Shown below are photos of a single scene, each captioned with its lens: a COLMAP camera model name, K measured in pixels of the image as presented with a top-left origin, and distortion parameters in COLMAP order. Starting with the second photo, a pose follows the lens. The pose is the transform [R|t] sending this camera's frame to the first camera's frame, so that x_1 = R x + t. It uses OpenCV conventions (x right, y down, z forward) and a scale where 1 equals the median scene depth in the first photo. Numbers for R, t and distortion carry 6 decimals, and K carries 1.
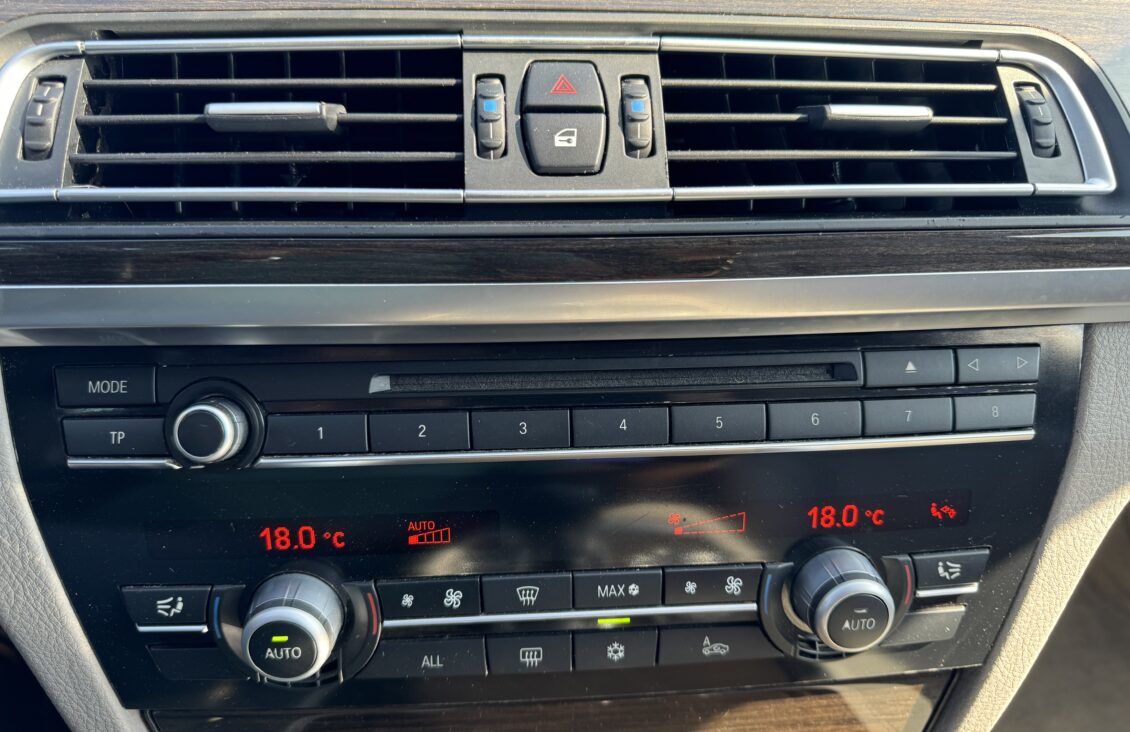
lens RADIAL K [[813.0, 0, 565.0], [0, 813.0, 372.3], [0, 0, 1]] dist [0.012121, -0.015829]
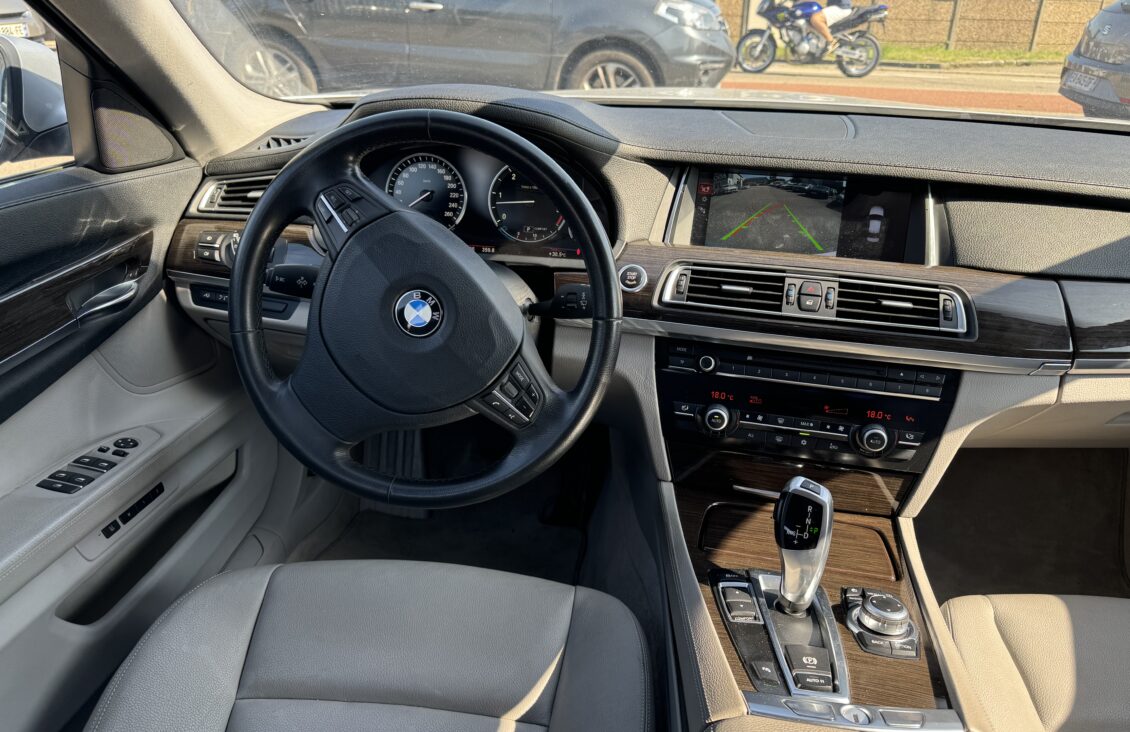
lens RADIAL K [[813.0, 0, 543.9], [0, 813.0, 374.3], [0, 0, 1]] dist [0.012121, -0.015829]
pose [[0.942705, 0.141204, -0.302273, 0.028221], [-0.155323, 0.987594, -0.023063, 0.338391], [0.295267, 0.068692, 0.952942, -3.021317]]
